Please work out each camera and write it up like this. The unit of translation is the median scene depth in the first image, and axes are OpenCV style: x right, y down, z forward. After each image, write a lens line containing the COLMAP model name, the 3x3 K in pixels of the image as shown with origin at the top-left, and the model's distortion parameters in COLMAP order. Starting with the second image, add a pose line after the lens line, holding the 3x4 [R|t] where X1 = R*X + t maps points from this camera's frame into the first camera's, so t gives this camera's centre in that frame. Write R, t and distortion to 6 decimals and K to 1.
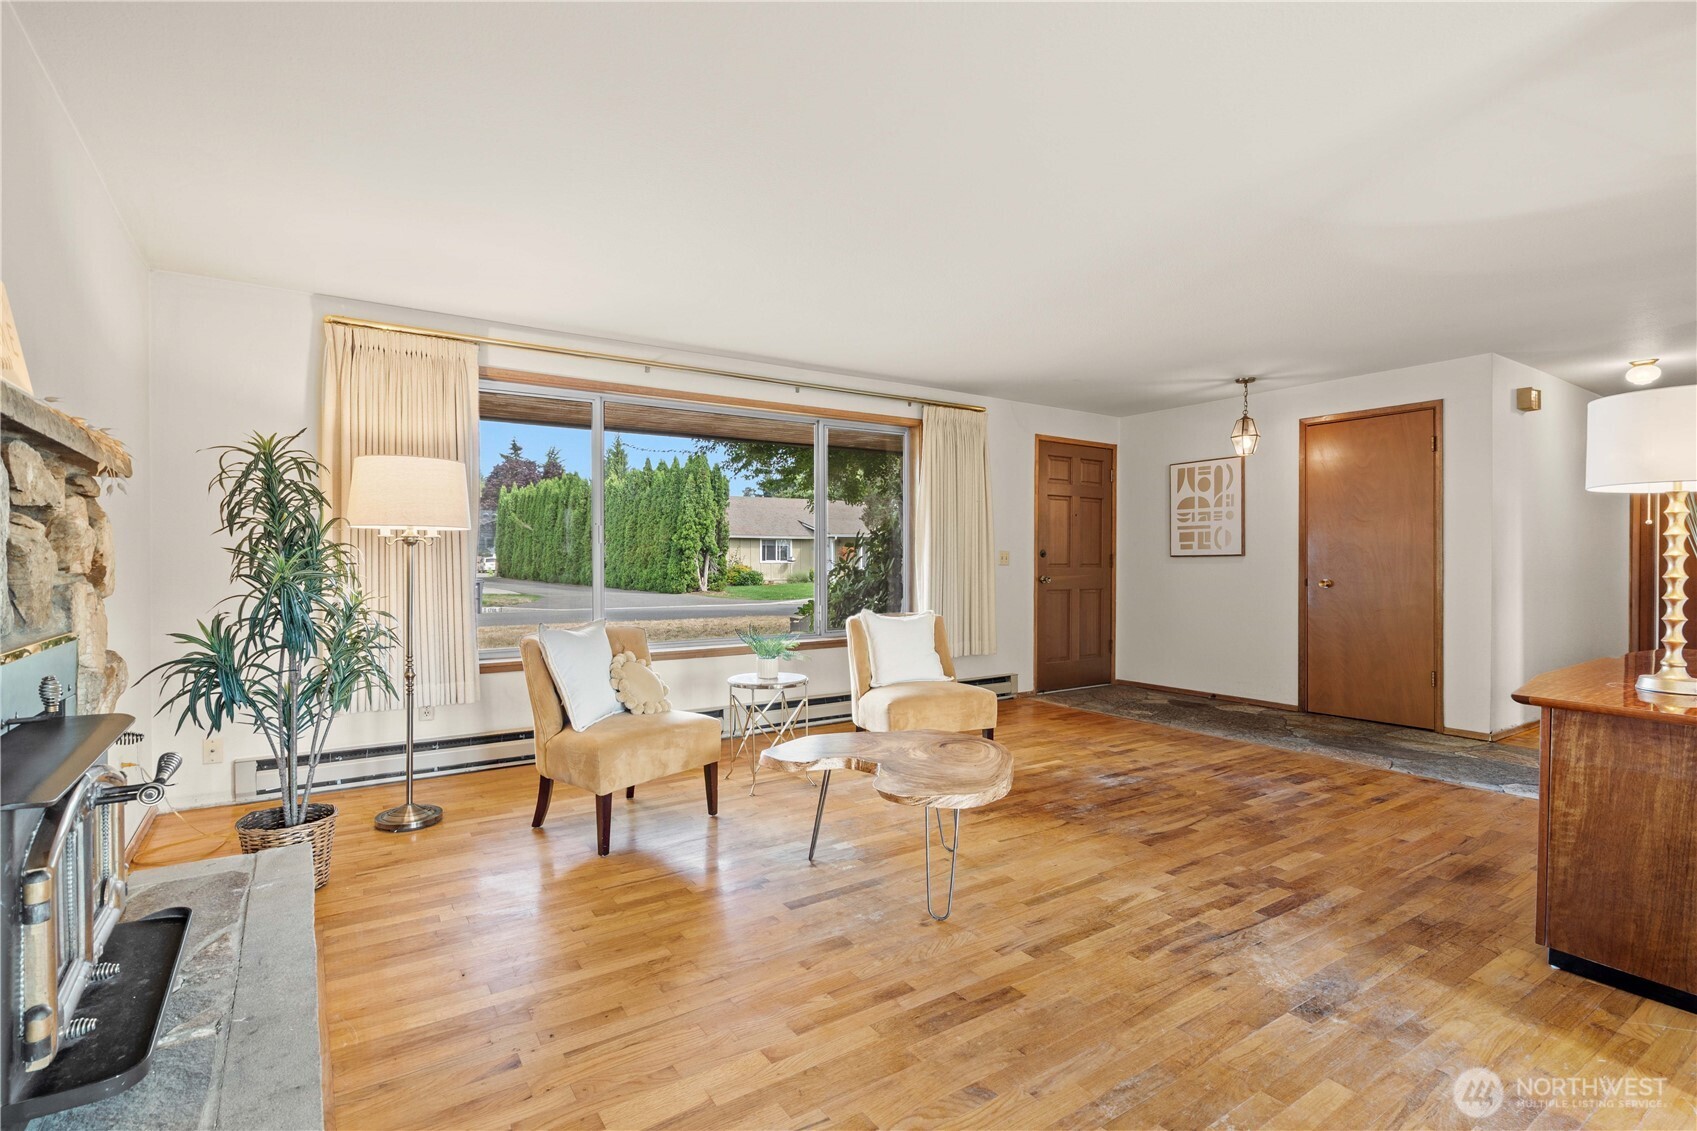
lens RADIAL K [[783.3, 0, 844.5], [0, 783.3, 564.3], [0, 0, 1]] dist [-0.004237, 0.002671]
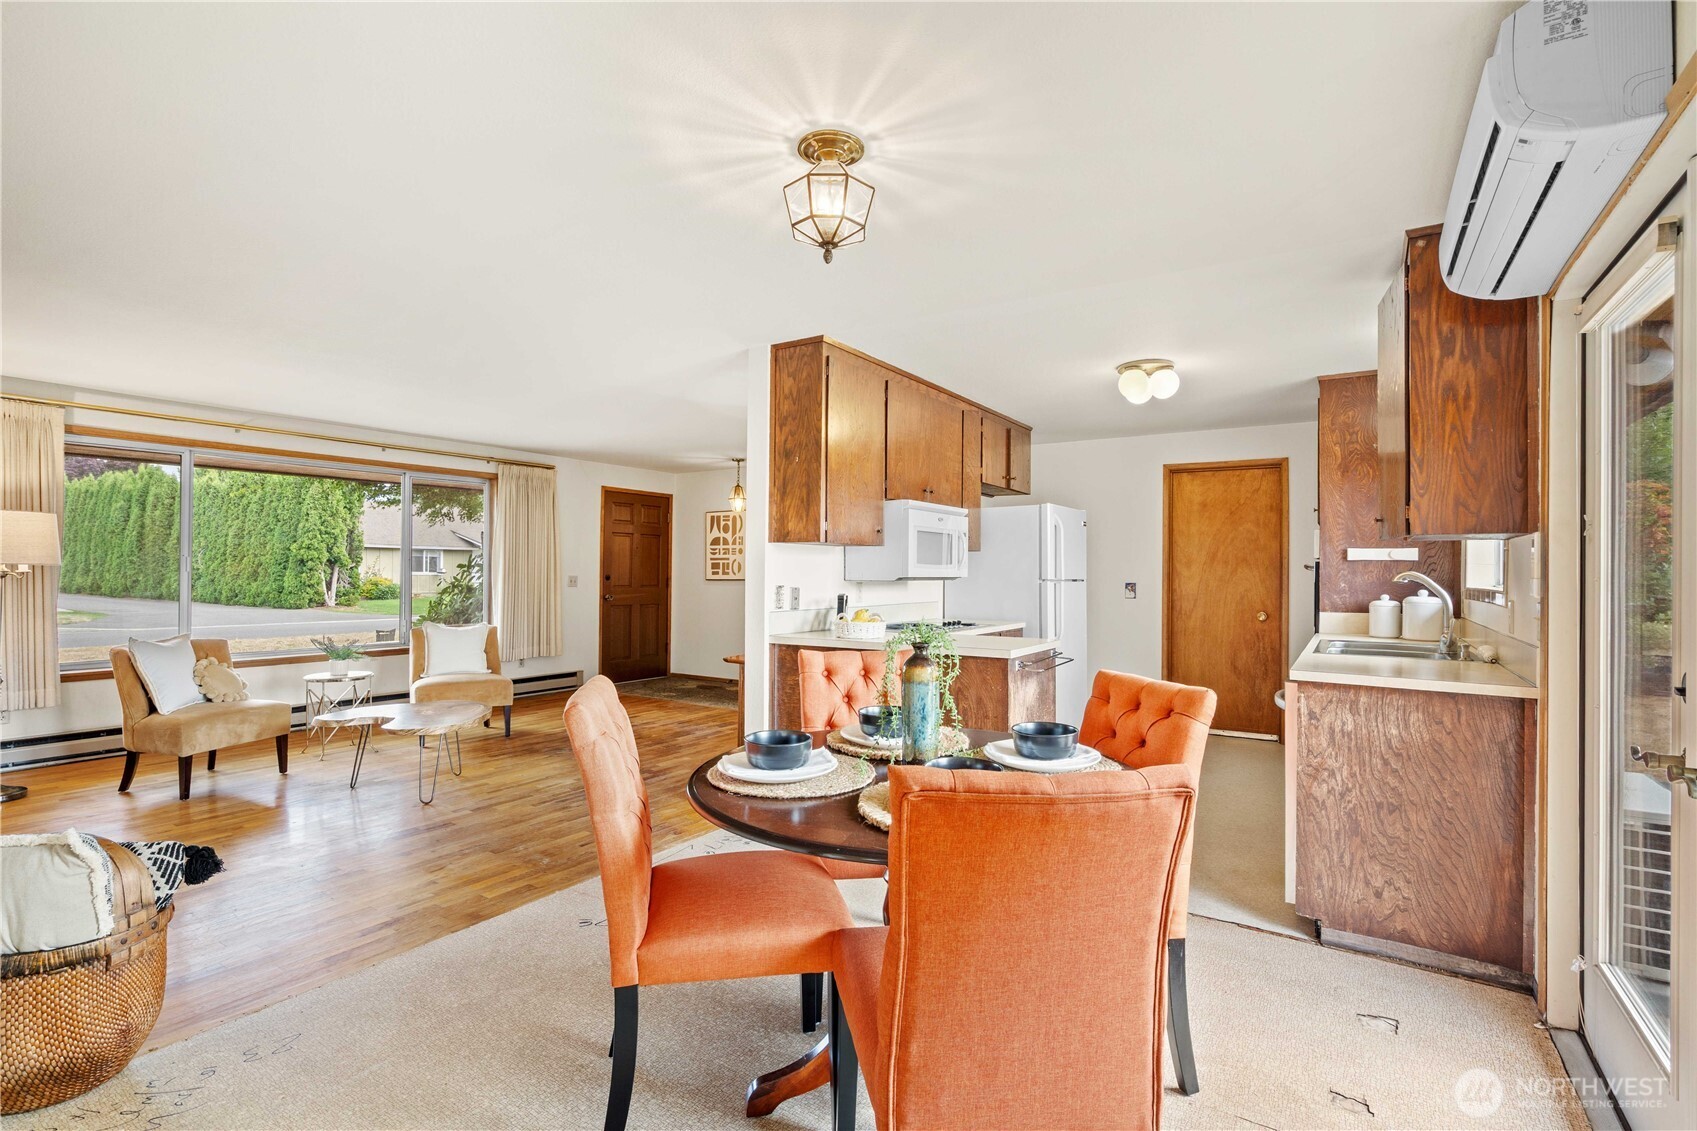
lens RADIAL K [[783.3, 0, 832.6], [0, 783.3, 563.5], [0, 0, 1]] dist [-0.004237, 0.002671]
pose [[0.927616, 0.010716, 0.373381, 0.147605], [-0.005131, 0.999860, -0.015948, -0.023174], [-0.373500, 0.012877, 0.927541, -0.452033]]
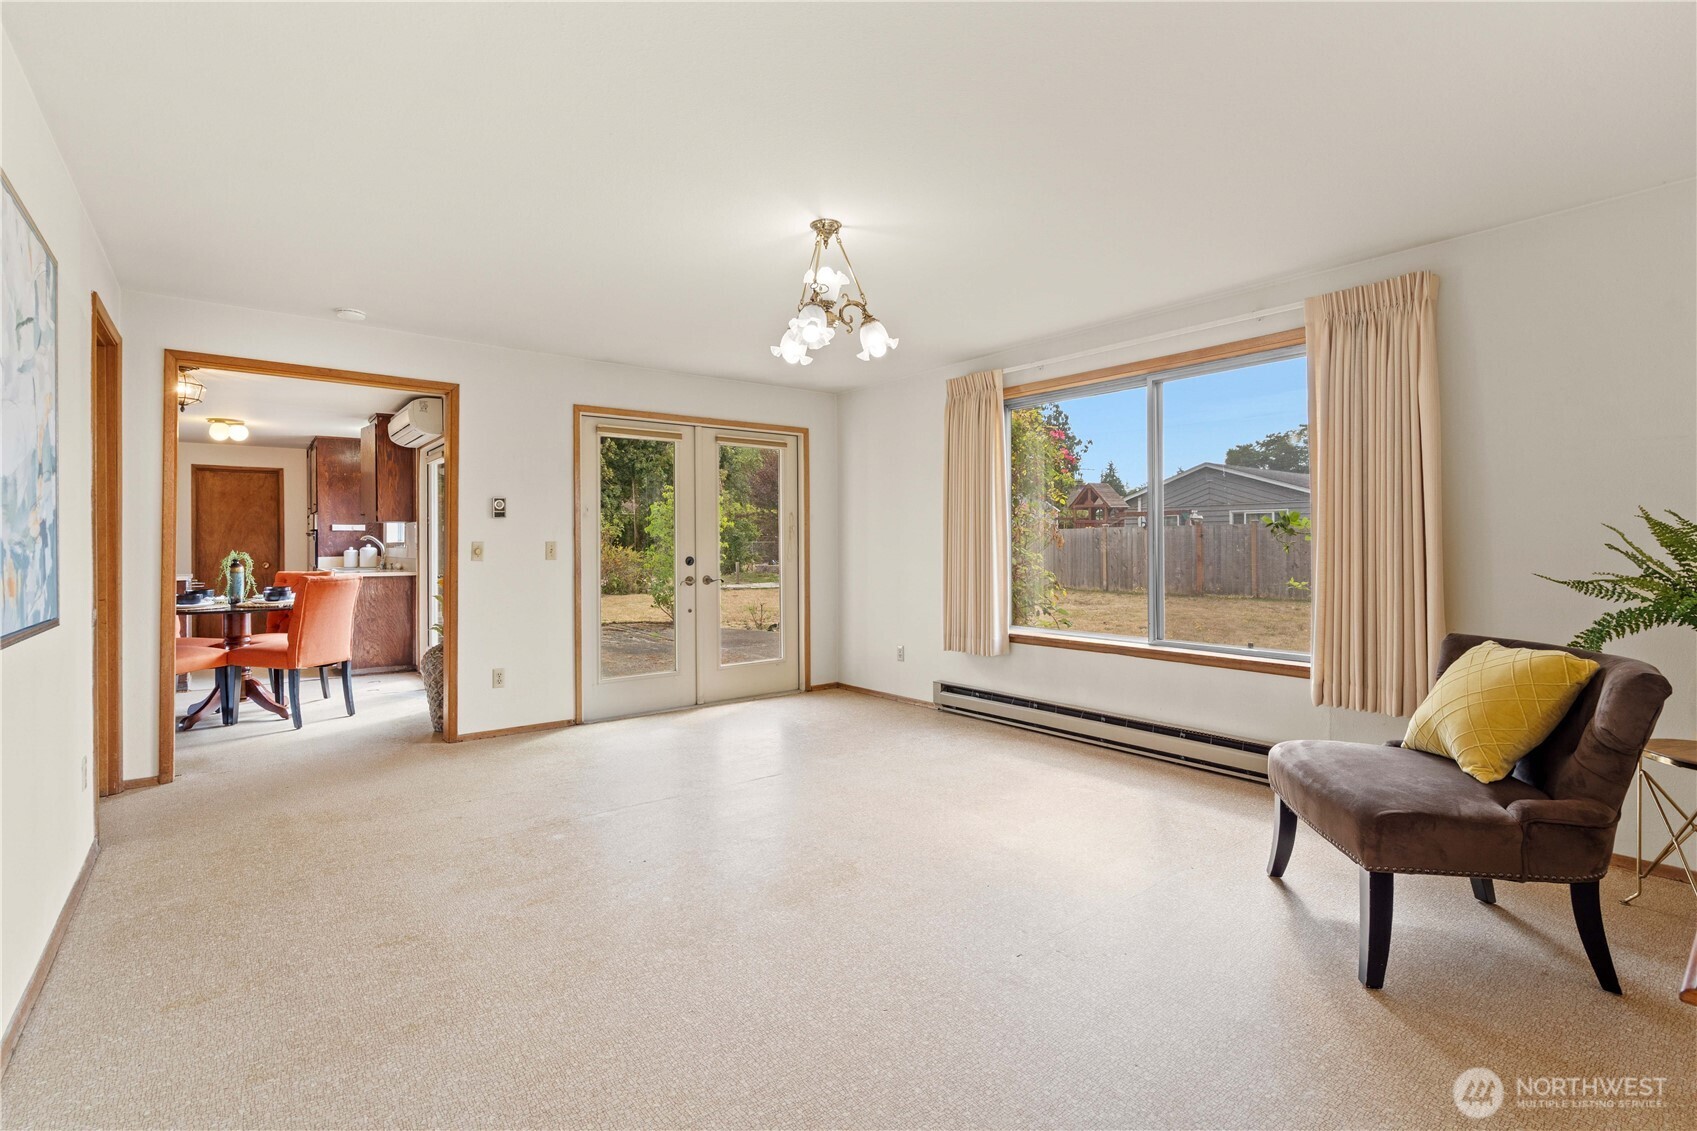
lens RADIAL K [[783.3, 0, 815.1], [0, 783.3, 541.4], [0, 0, 1]] dist [-0.004237, 0.002671]
pose [[-0.039501, 0.001256, 0.999219, -0.769522], [0.014306, 0.999897, -0.000691, -0.003161], [-0.999117, 0.014267, -0.039515, -0.859363]]
